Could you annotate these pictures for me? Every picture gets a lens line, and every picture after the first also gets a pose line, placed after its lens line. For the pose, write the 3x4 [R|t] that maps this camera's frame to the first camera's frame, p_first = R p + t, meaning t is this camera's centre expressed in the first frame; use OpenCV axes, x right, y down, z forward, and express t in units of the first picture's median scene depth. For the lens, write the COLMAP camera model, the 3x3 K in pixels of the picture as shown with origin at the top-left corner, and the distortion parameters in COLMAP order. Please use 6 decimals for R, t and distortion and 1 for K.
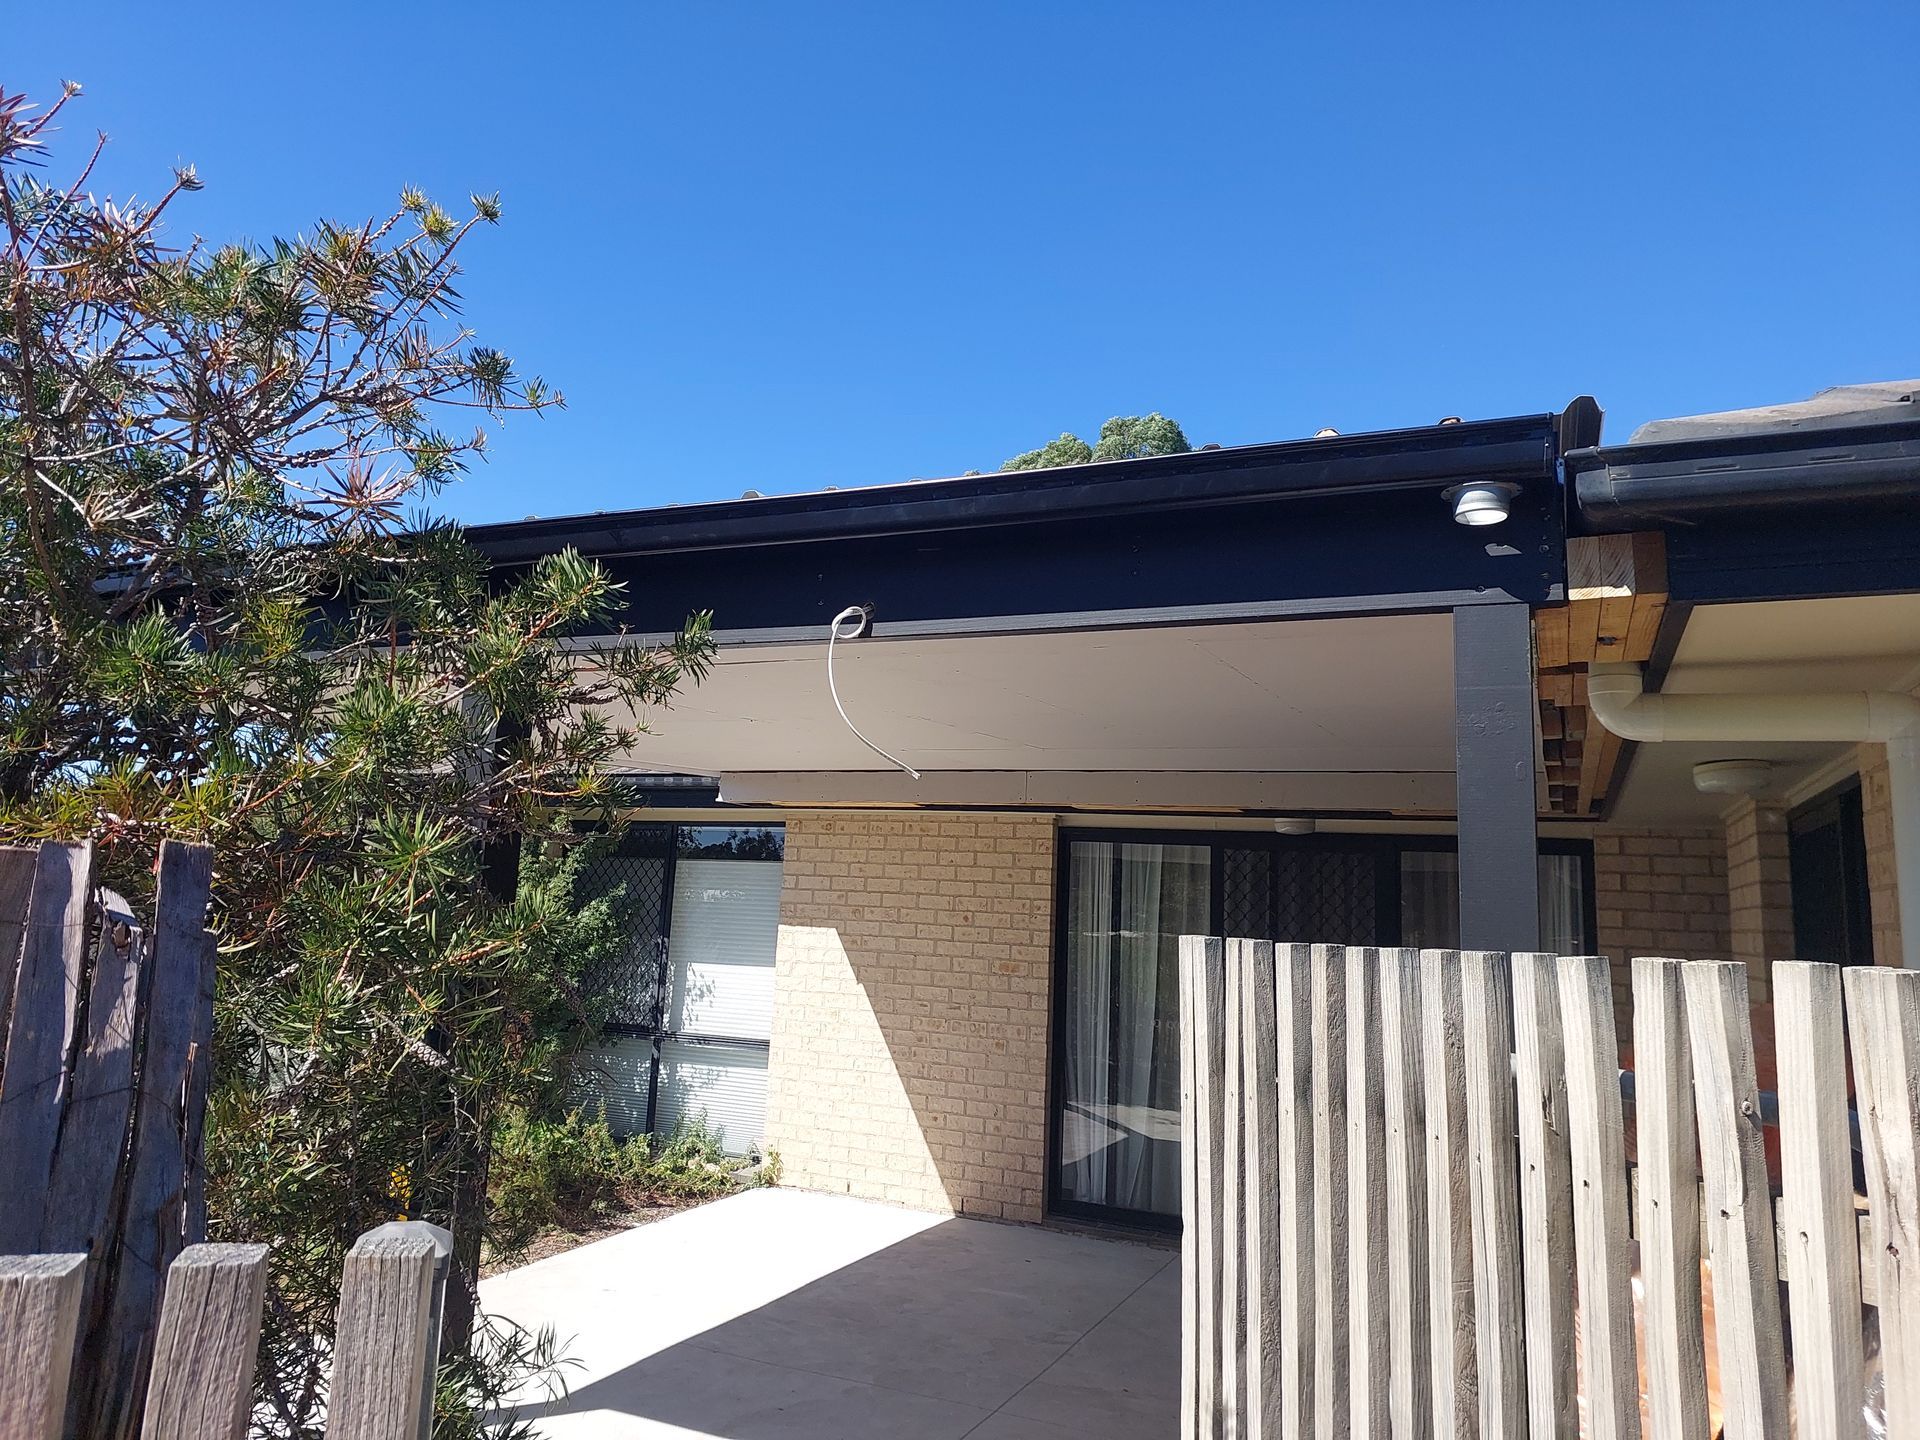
lens RADIAL K [[1308.6, 0, 952.2], [0, 1308.6, 671.8], [0, 0, 1]] dist [0.083664, -0.001033]
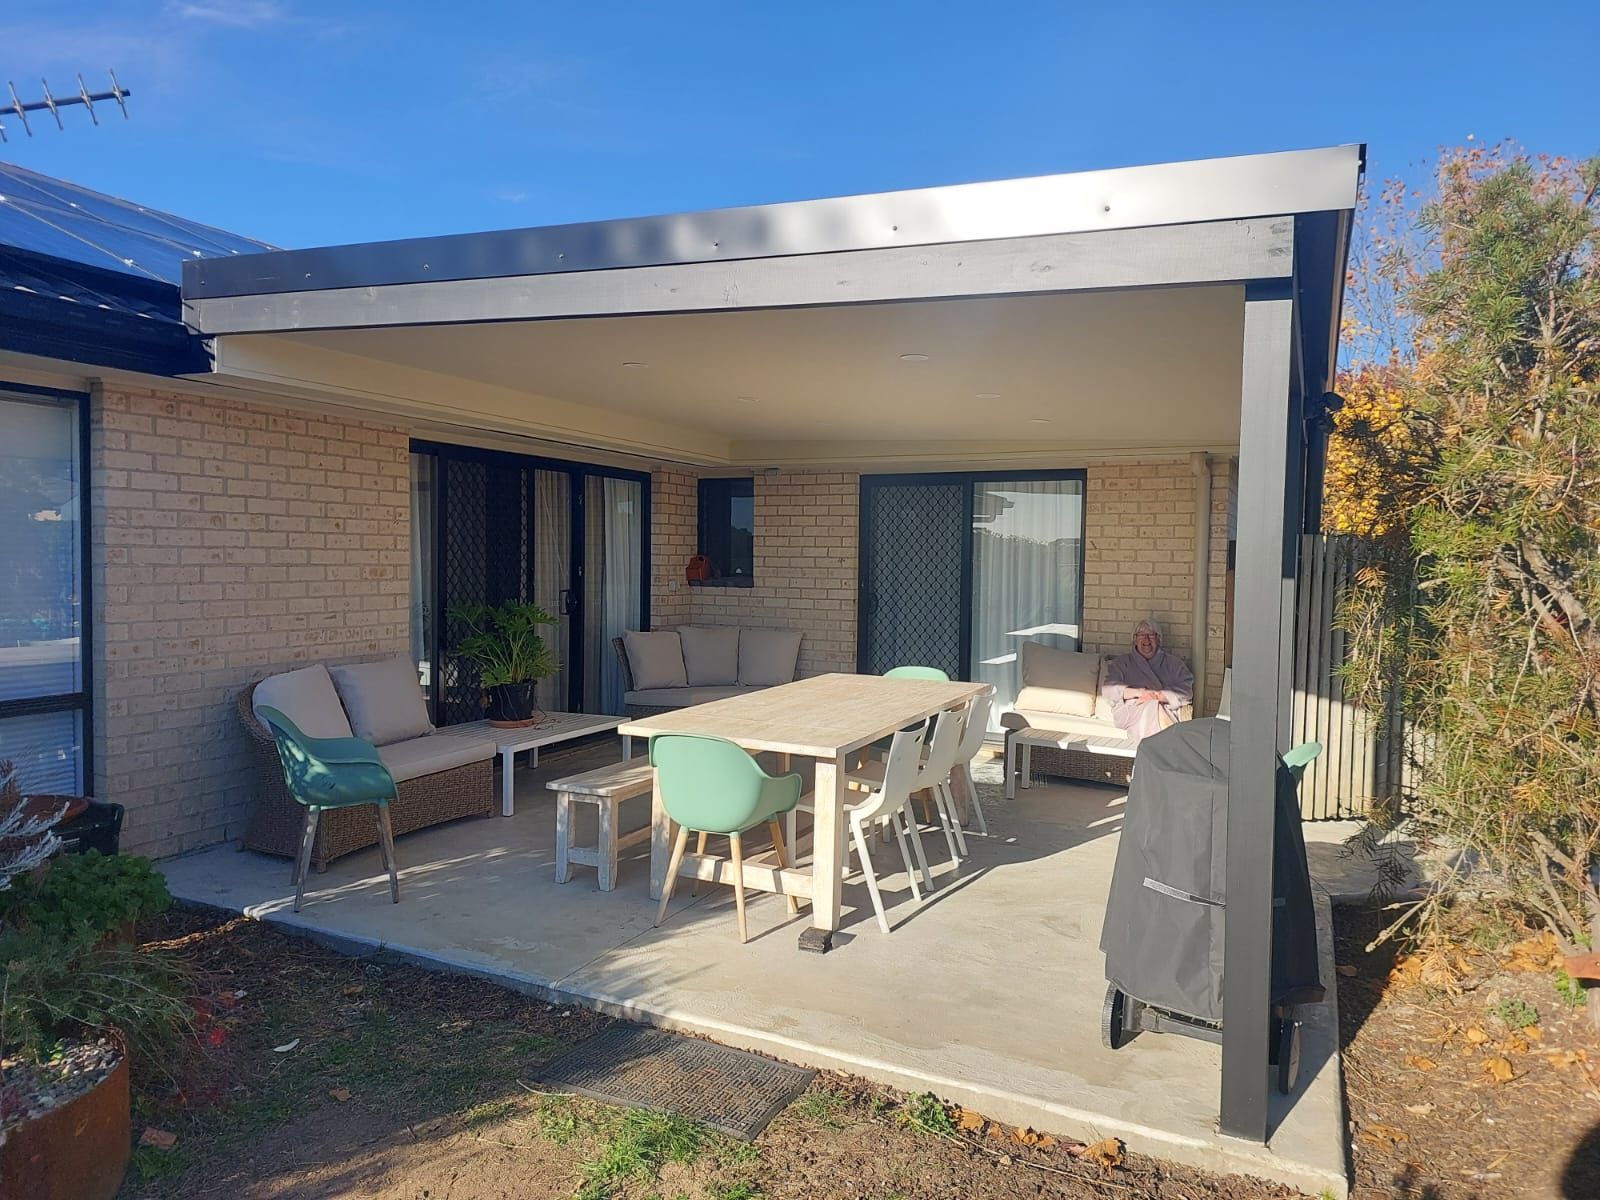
lens RADIAL K [[1079.9, 0, 797.5], [0, 1079.9, 587.7], [0, 0, 1]] dist [0.059679, -0.055431]
pose [[0.010446, -0.073829, 0.997216, -0.787403], [-0.189854, 0.978984, 0.074468, 0.111996], [-0.981757, -0.190103, -0.003790, 0.680048]]
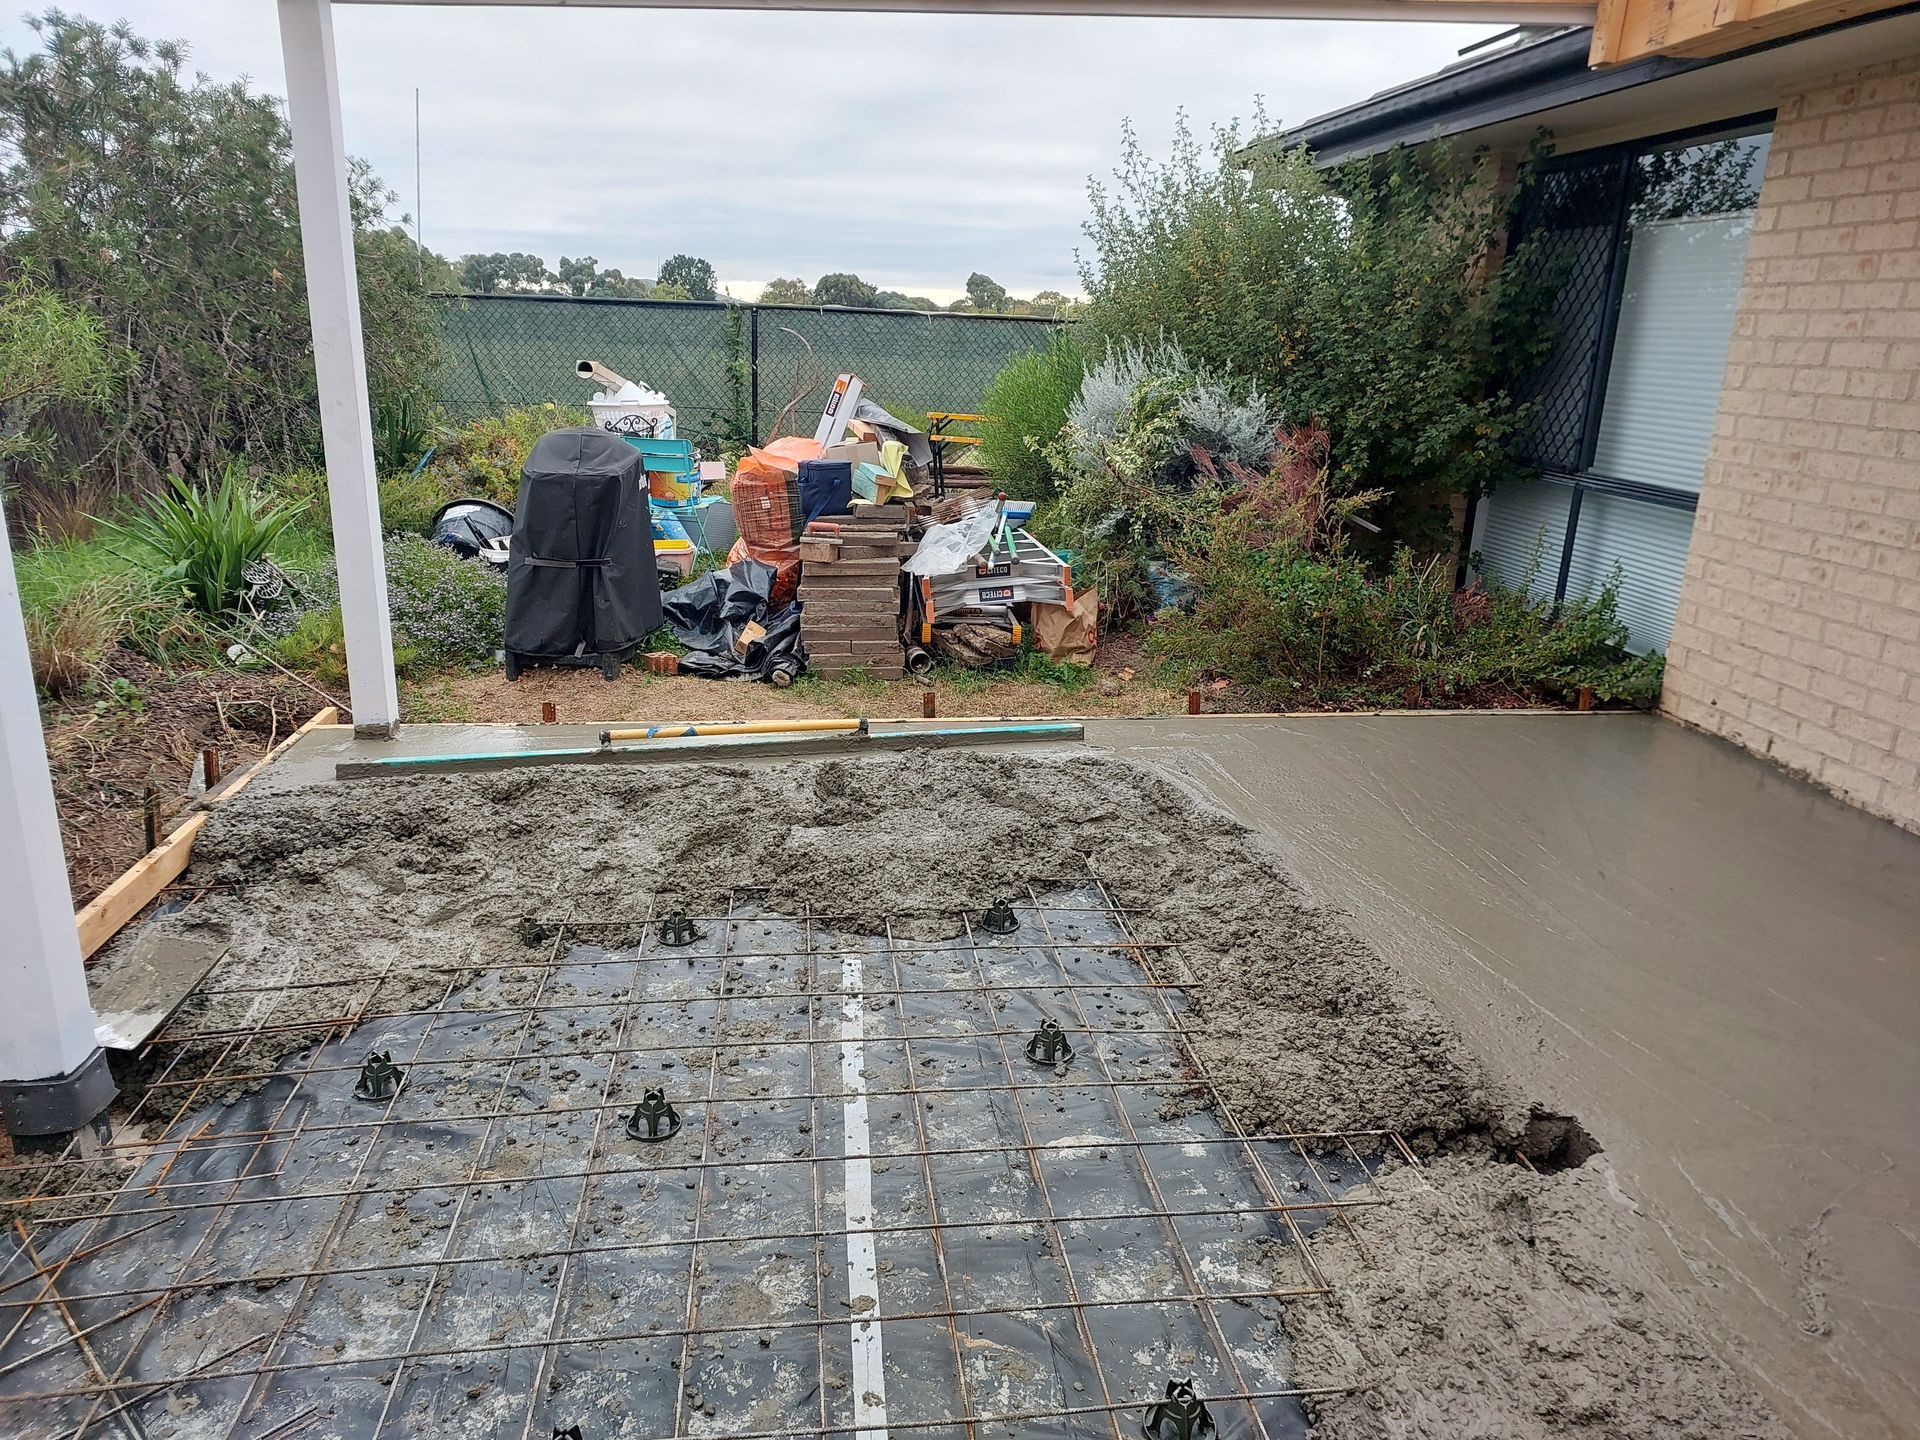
lens RADIAL K [[1295.9, 0, 935.1], [0, 1295.9, 723.1], [0, 0, 1]] dist [0.059679, -0.055431]
pose [[0.523161, 0.225340, -0.821903, 0.211801], [0.138531, 0.929098, 0.342908, 0.129430], [0.840899, -0.293255, 0.454851, 0.430031]]
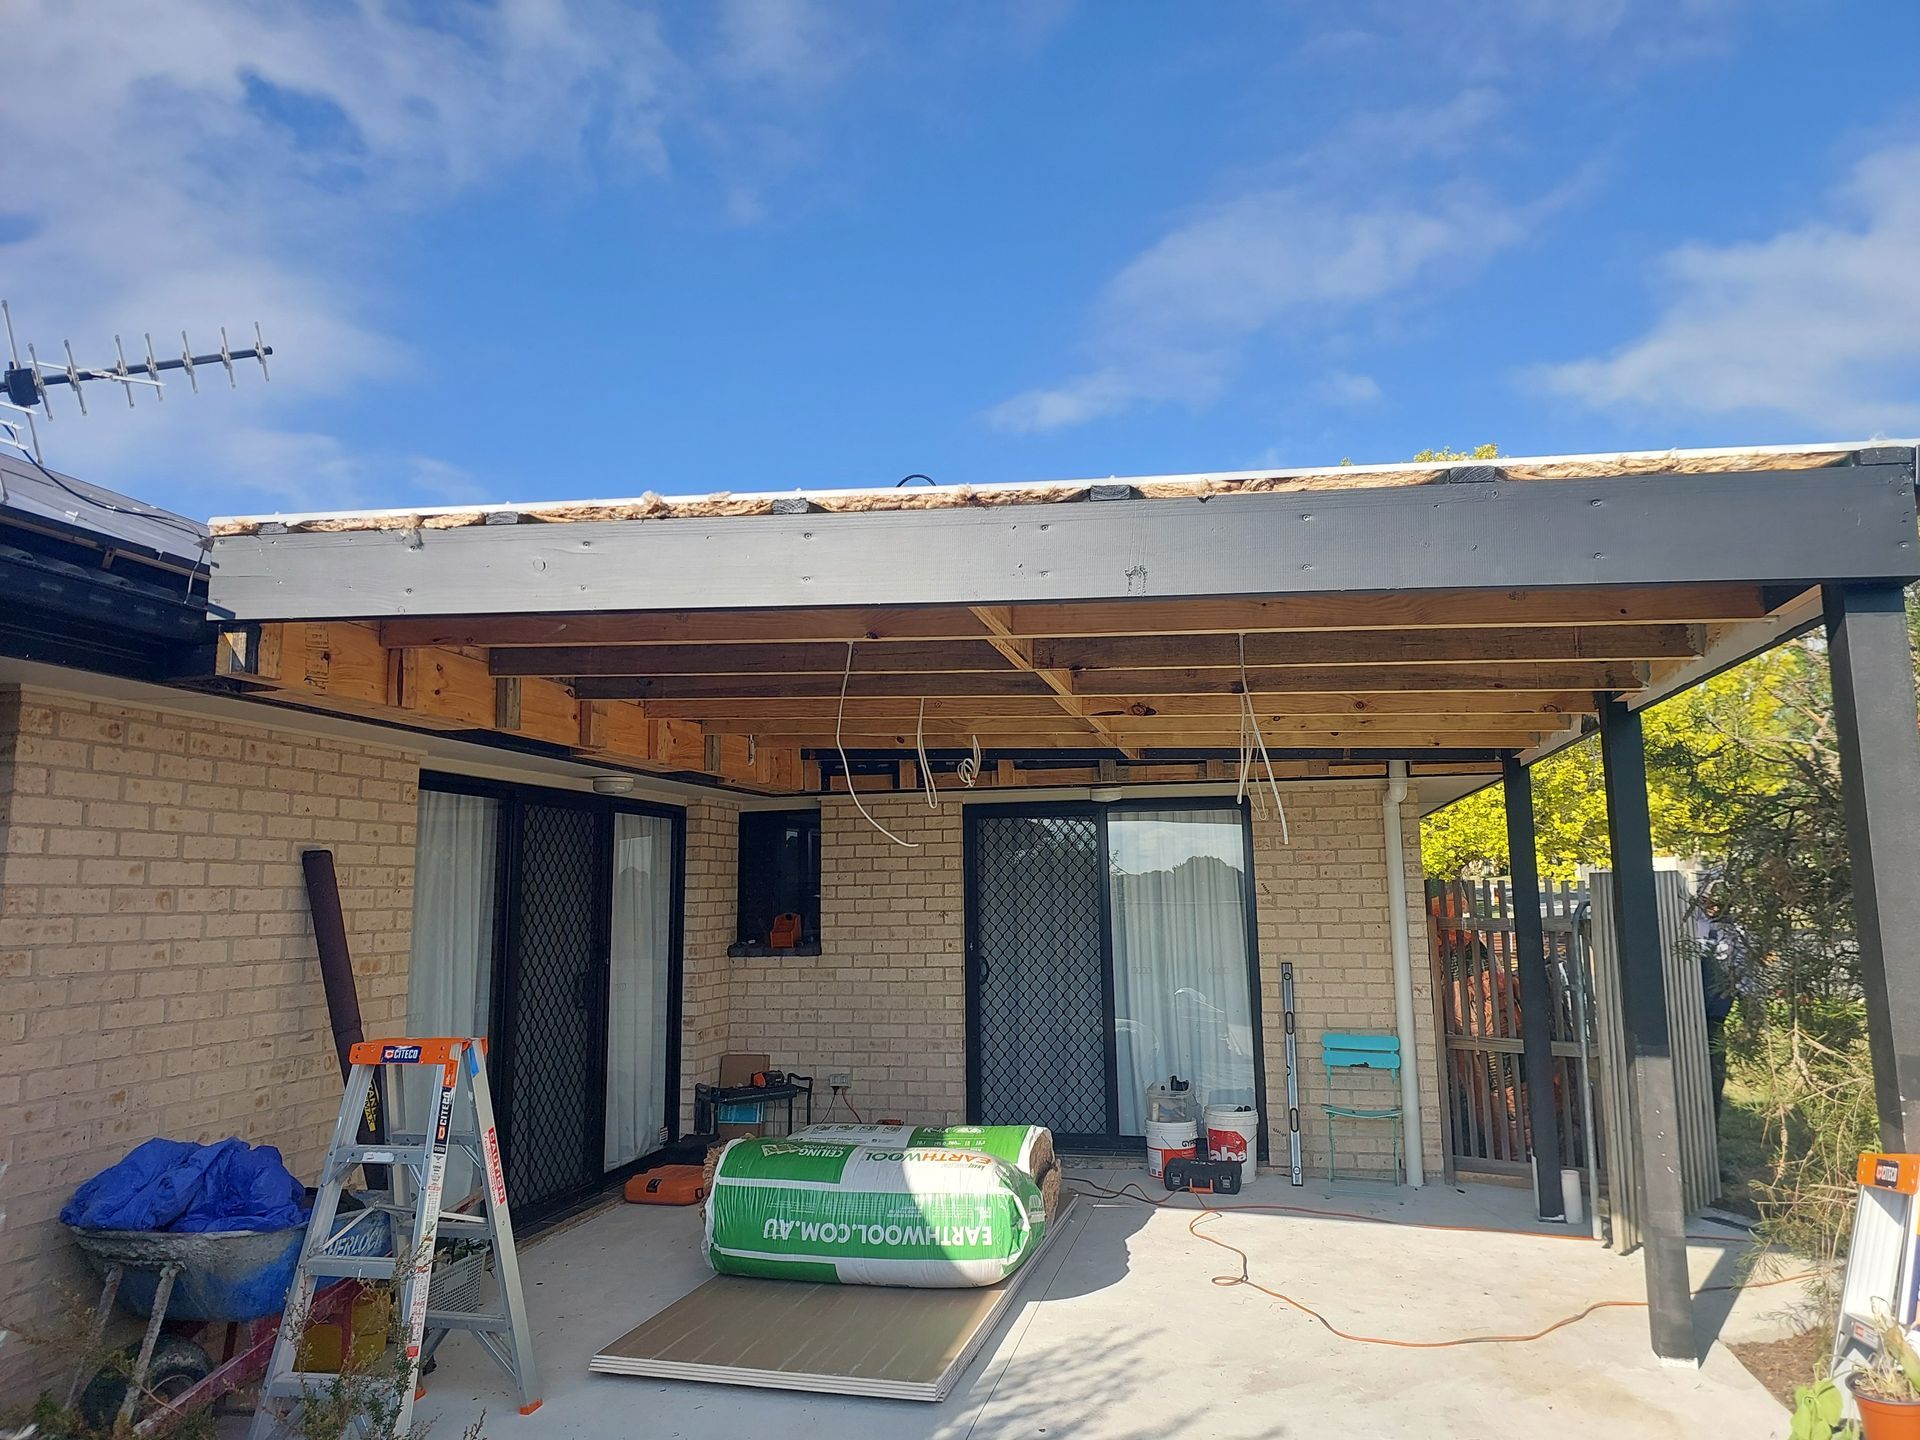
lens RADIAL K [[1295.9, 0, 977.0], [0, 1295.9, 704.3], [0, 0, 1]] dist [0.059679, -0.055431]
pose [[-0.210311, 0.100861, 0.972418, -0.701881], [-0.166189, 0.976499, -0.137227, 0.132344], [-0.963406, -0.190465, -0.188607, 0.845998]]
